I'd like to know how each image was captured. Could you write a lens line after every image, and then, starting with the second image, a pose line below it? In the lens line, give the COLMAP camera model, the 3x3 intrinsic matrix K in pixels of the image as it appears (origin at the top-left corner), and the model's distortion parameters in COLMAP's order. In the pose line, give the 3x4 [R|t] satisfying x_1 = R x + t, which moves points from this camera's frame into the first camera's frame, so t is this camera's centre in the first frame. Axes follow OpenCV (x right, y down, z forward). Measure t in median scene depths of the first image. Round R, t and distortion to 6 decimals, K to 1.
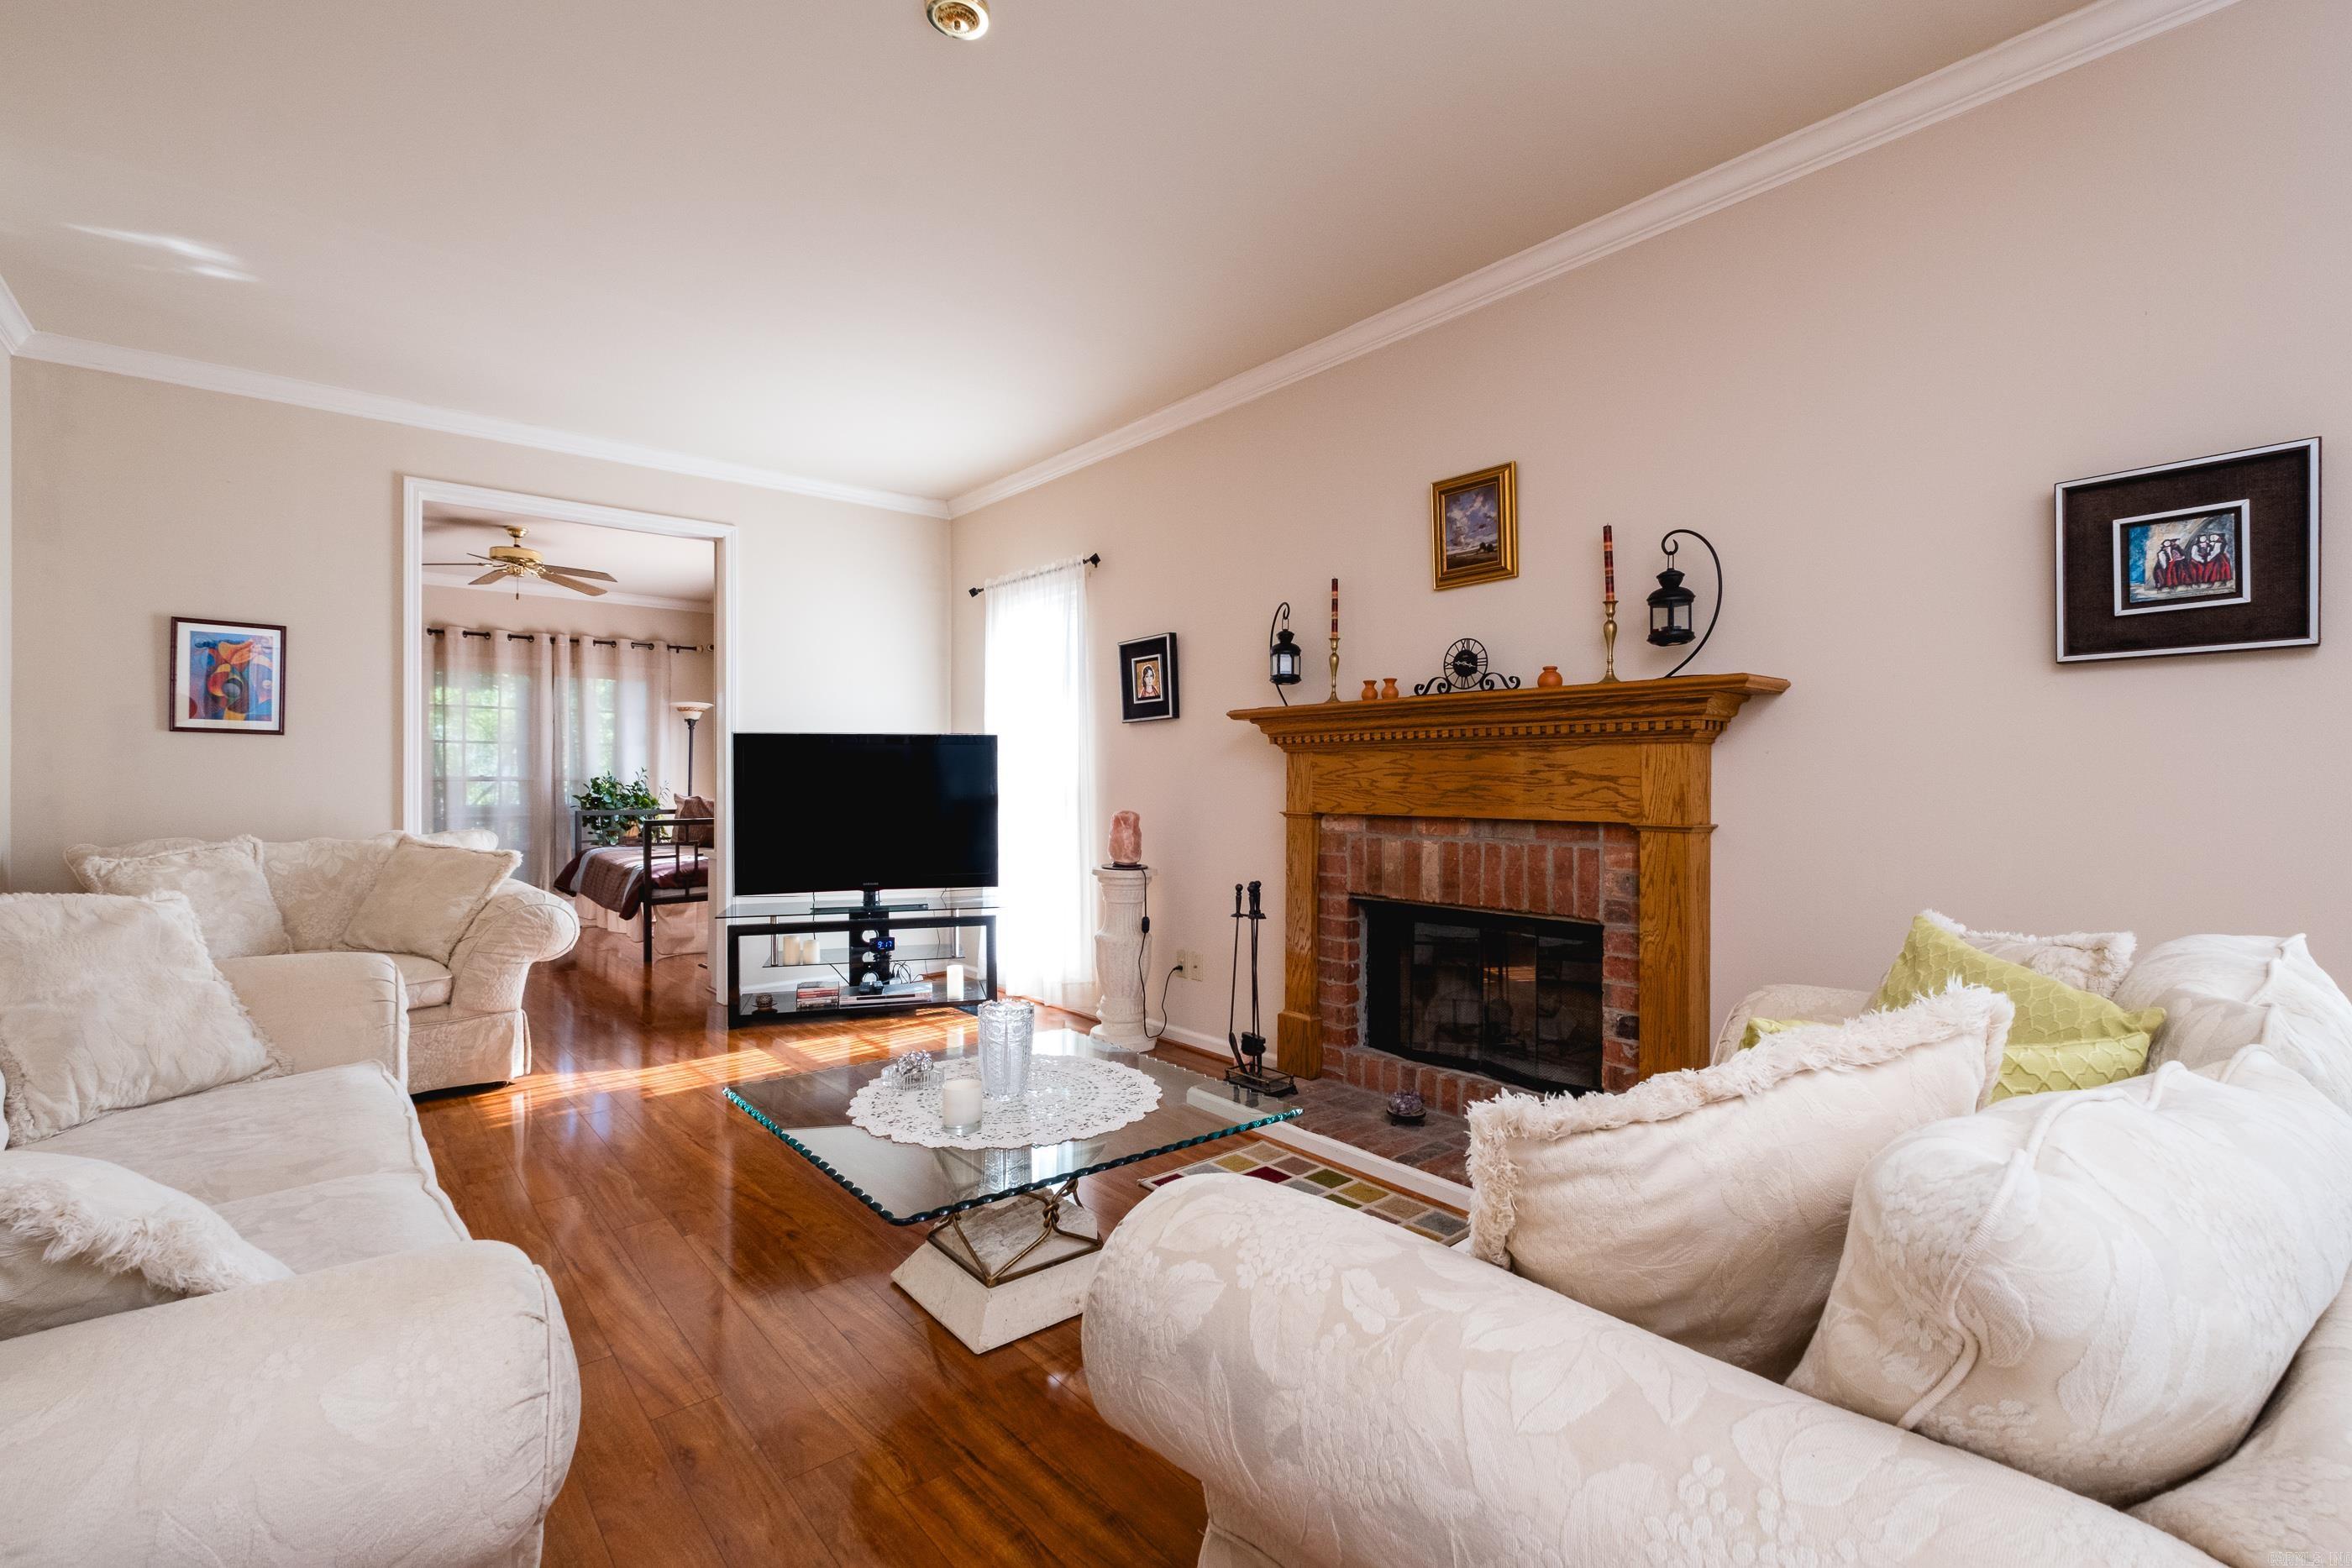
lens RADIAL K [[1037.8, 0, 1196.5], [0, 1037.8, 786.4], [0, 0, 1]] dist [0.001335, 0.000062]
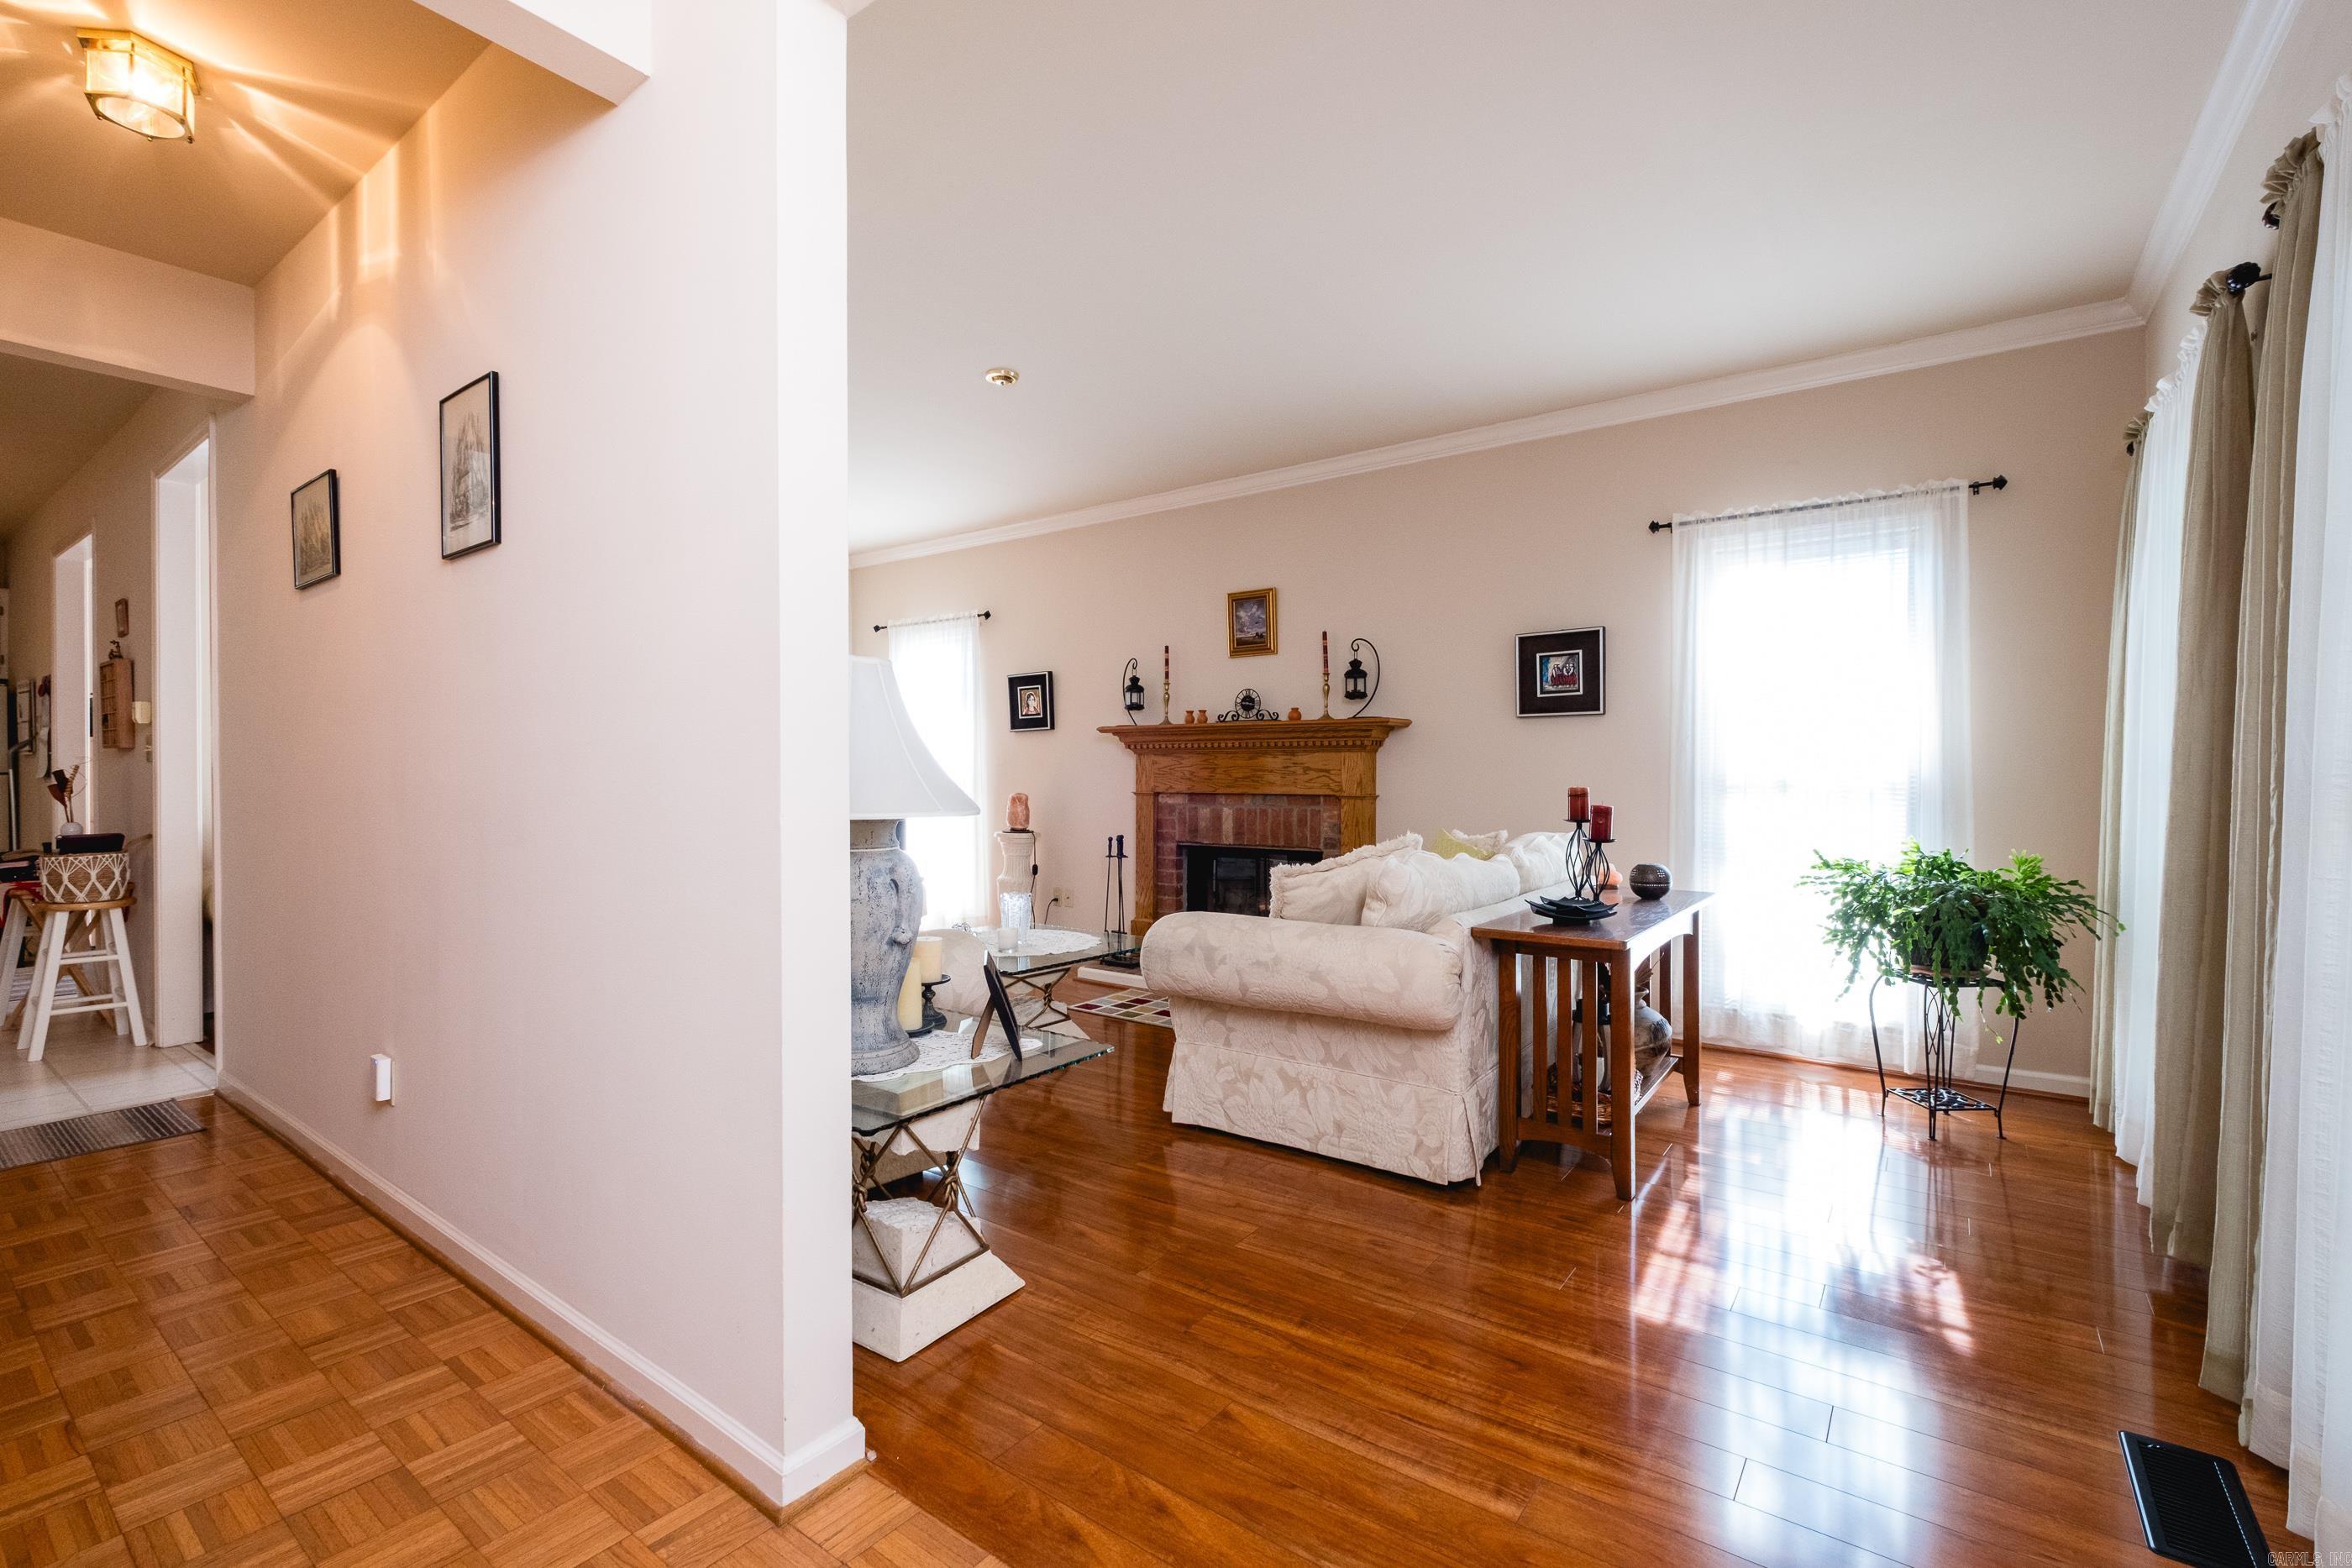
lens RADIAL K [[1037.8, 0, 1196.5], [0, 1037.8, 786.4], [0, 0, 1]] dist [0.001335, 0.000062]
pose [[0.973129, -0.004992, 0.230207, -0.185604], [0.002941, 0.999953, 0.009252, 0.001850], [-0.230242, -0.008327, 0.973098, -0.551041]]
